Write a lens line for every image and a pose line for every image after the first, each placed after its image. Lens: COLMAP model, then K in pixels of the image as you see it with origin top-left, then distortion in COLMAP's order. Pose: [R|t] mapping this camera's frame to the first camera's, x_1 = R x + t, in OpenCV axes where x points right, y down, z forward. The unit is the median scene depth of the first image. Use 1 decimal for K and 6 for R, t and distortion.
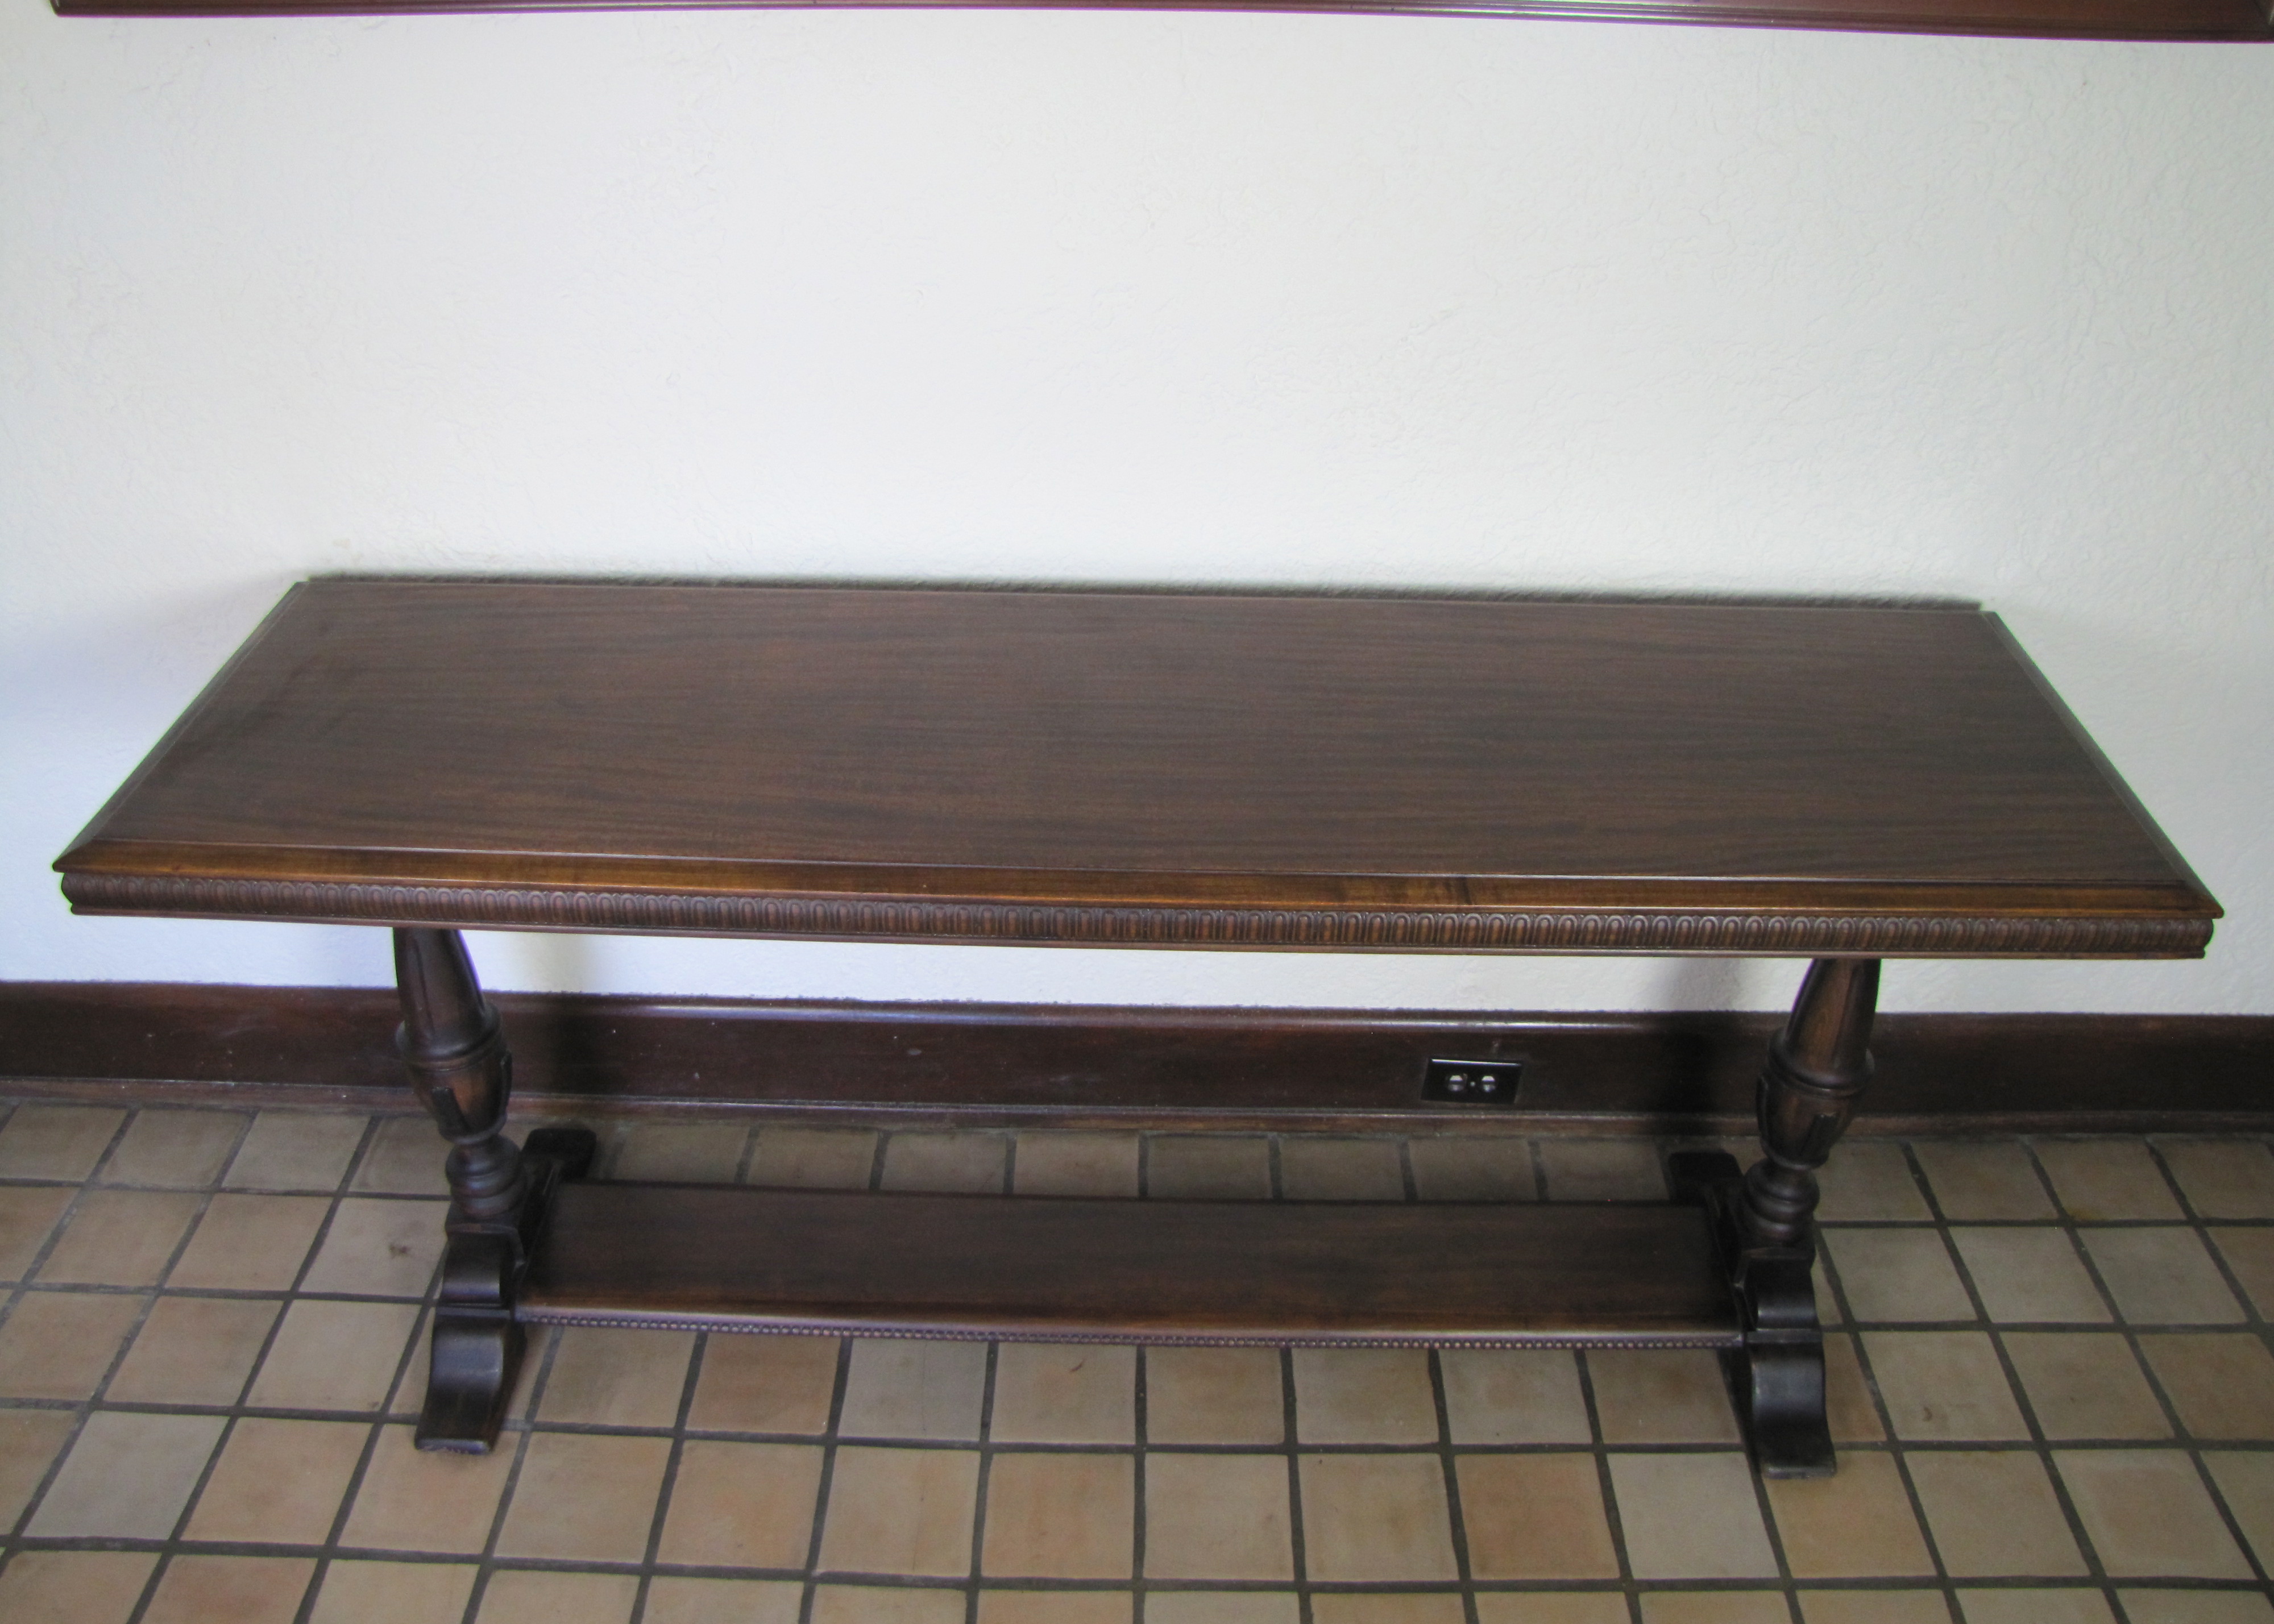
lens RADIAL K [[1900.4, 0, 1137.1], [0, 1900.4, 793.0], [0, 0, 1]] dist [-0.177823, 0.151956]
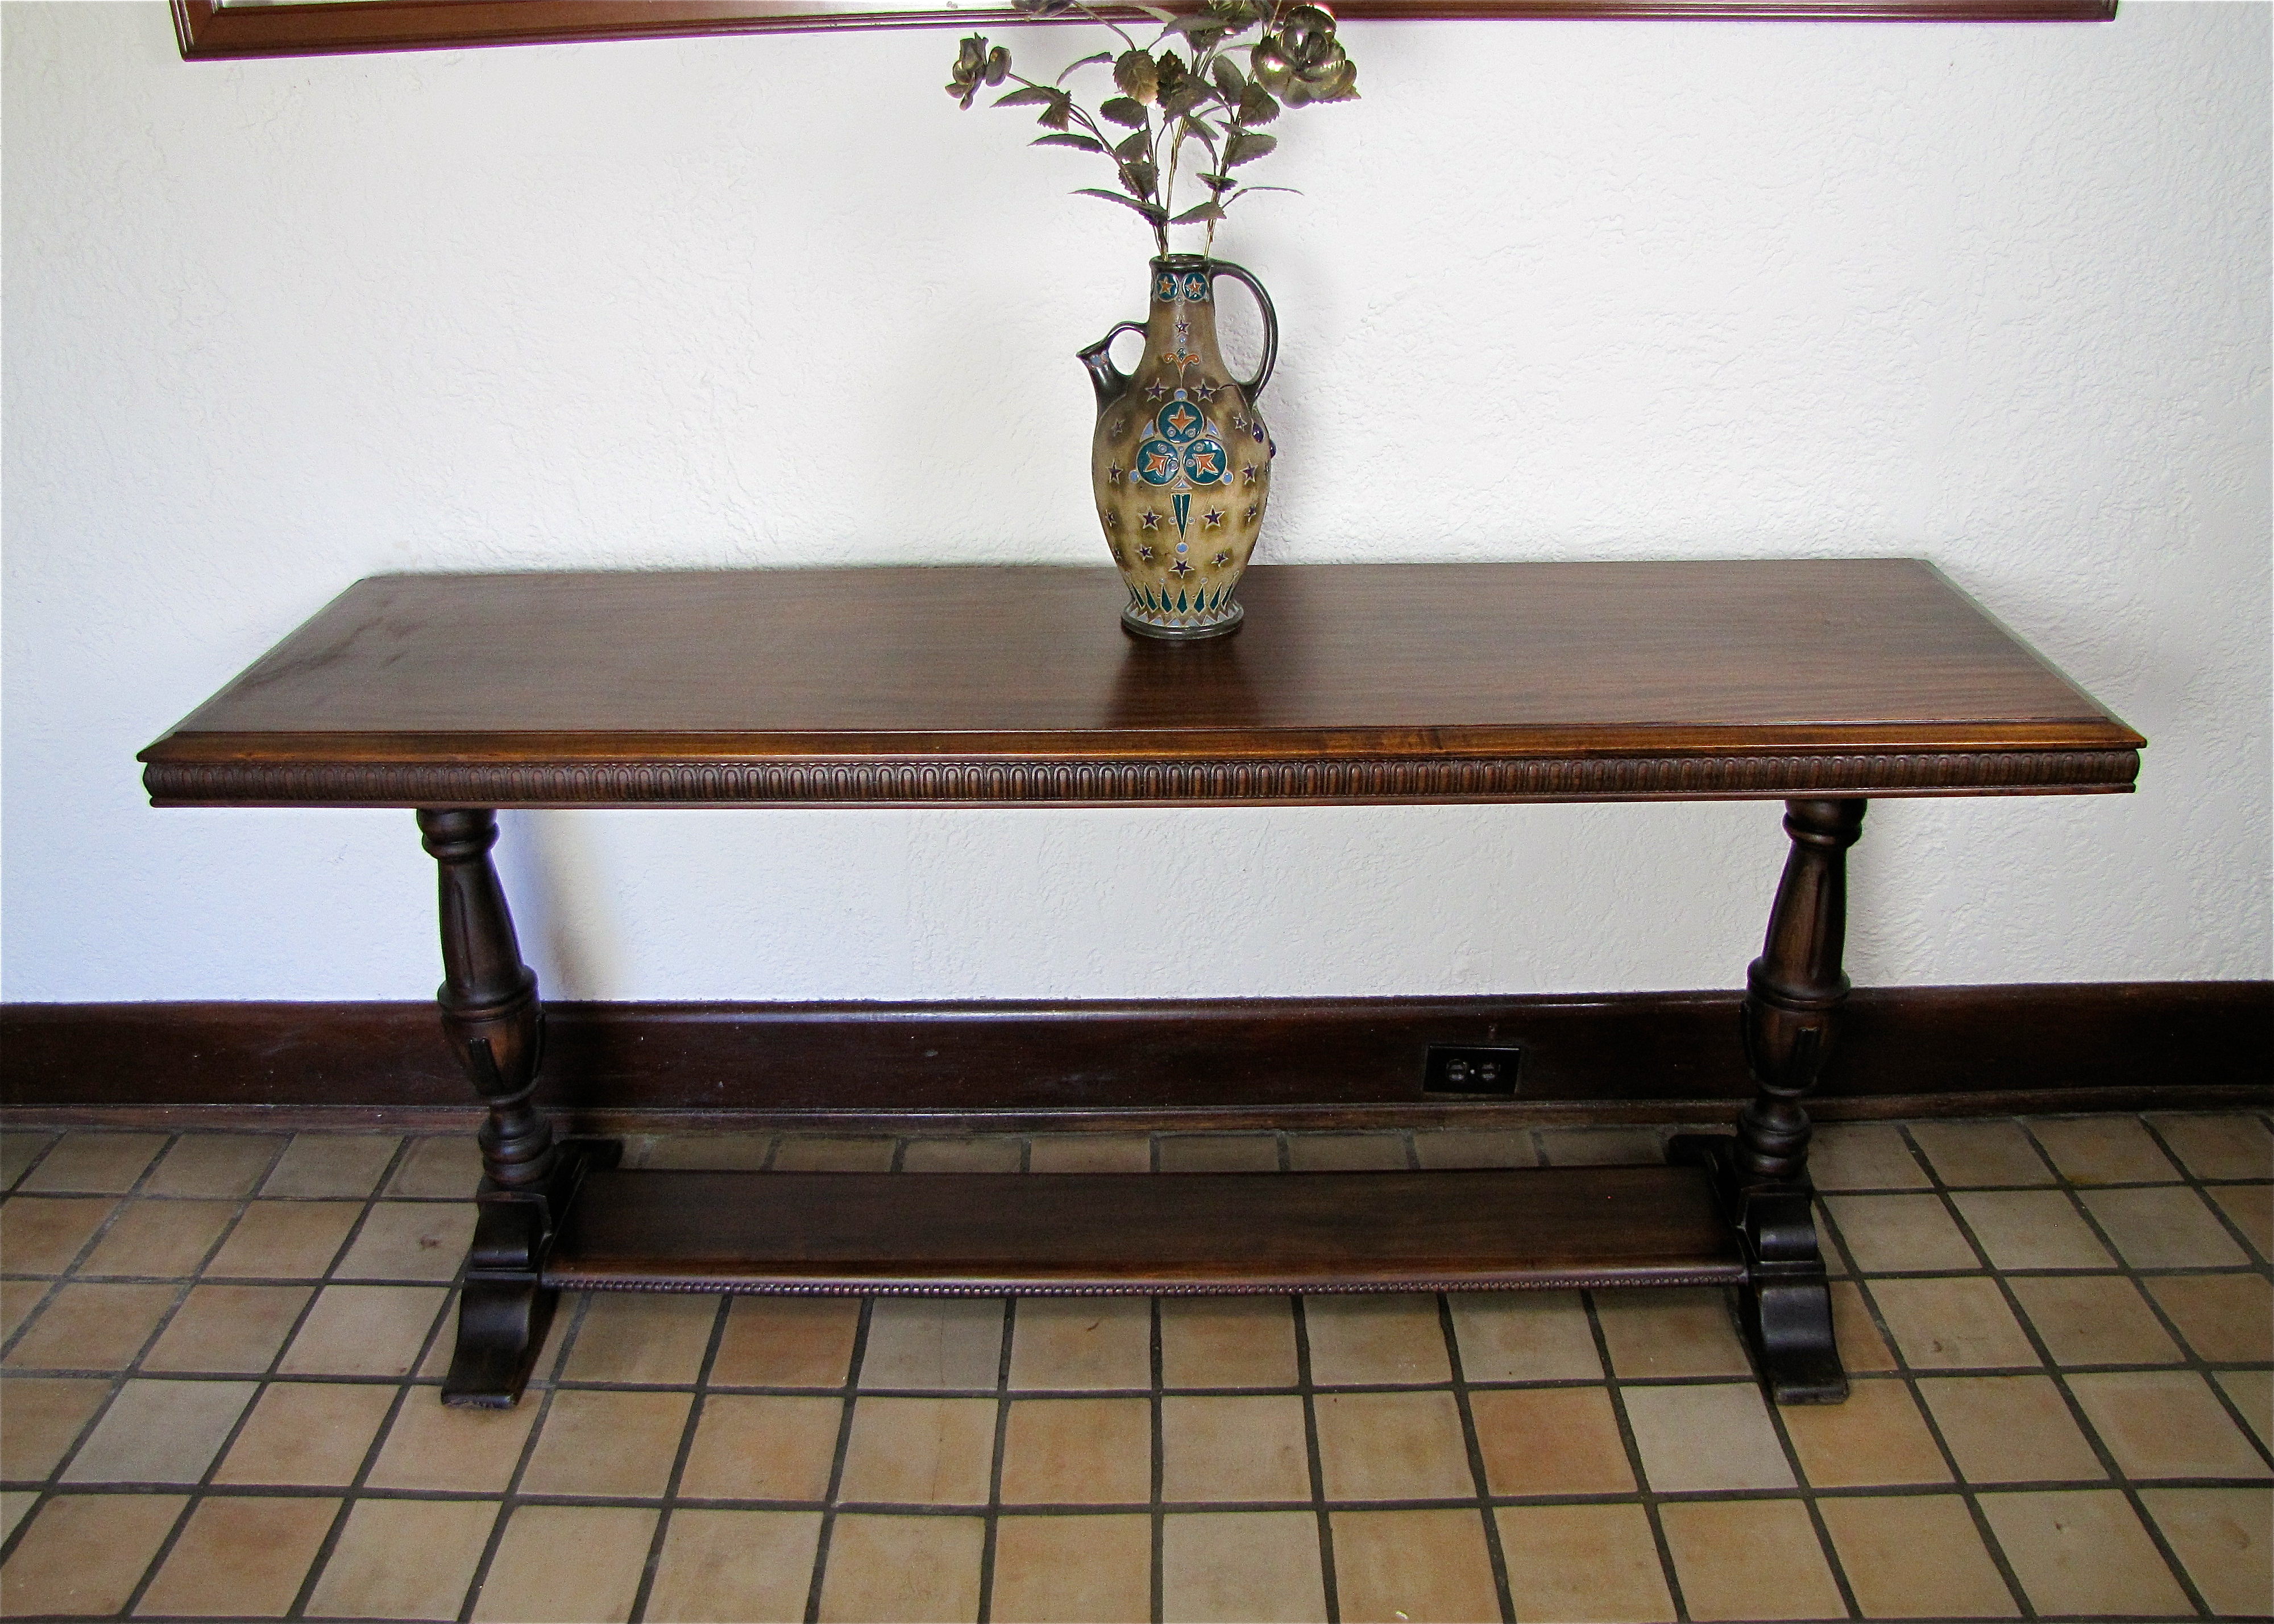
lens RADIAL K [[1900.4, 0, 1123.9], [0, 1900.4, 789.5], [0, 0, 1]] dist [-0.177823, 0.151956]
pose [[0.999545, -0.027310, -0.012777, 0.006044], [0.024949, 0.987107, -0.158107, 0.187445], [0.016930, 0.157717, 0.987339, -0.051570]]
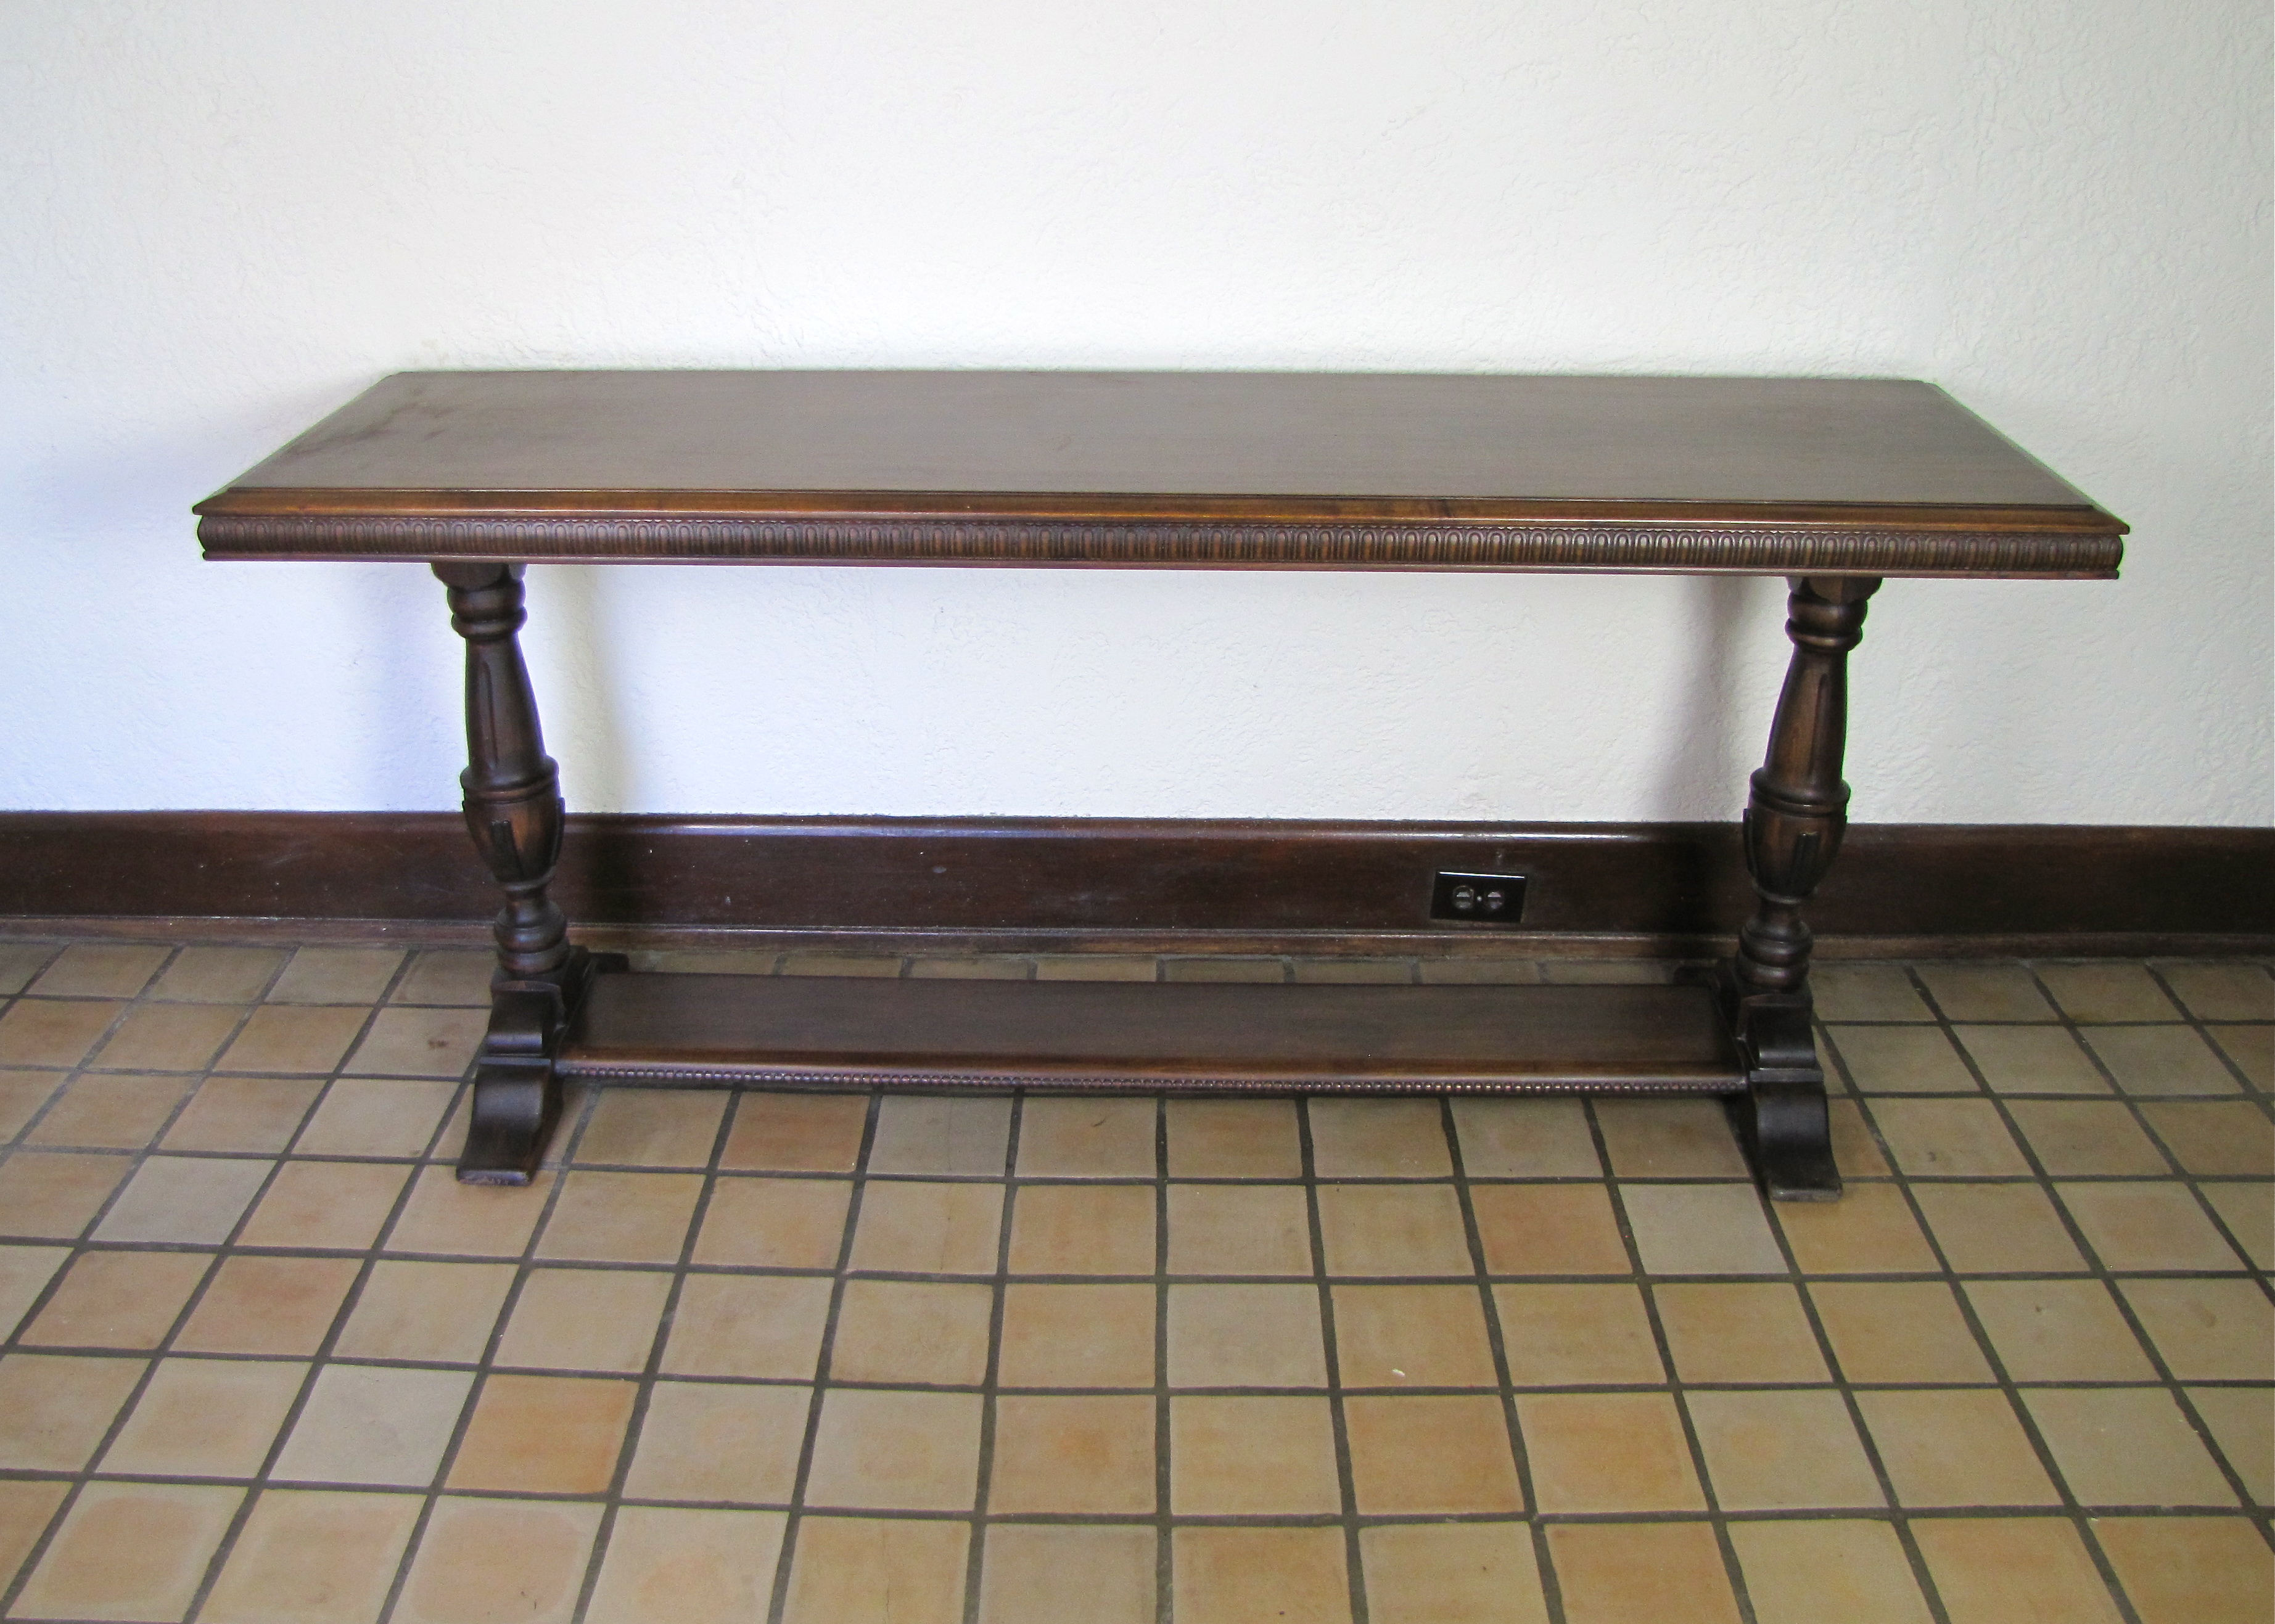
lens RADIAL K [[2062.6, 0, 1110.6], [0, 2062.6, 793.8], [0, 0, 1]] dist [-0.171524, 0.135092]
pose [[0.999847, -0.008502, -0.015308, -0.007153], [0.006278, 0.990149, -0.139874, 0.296791], [0.016347, 0.139757, 0.990051, -0.146101]]
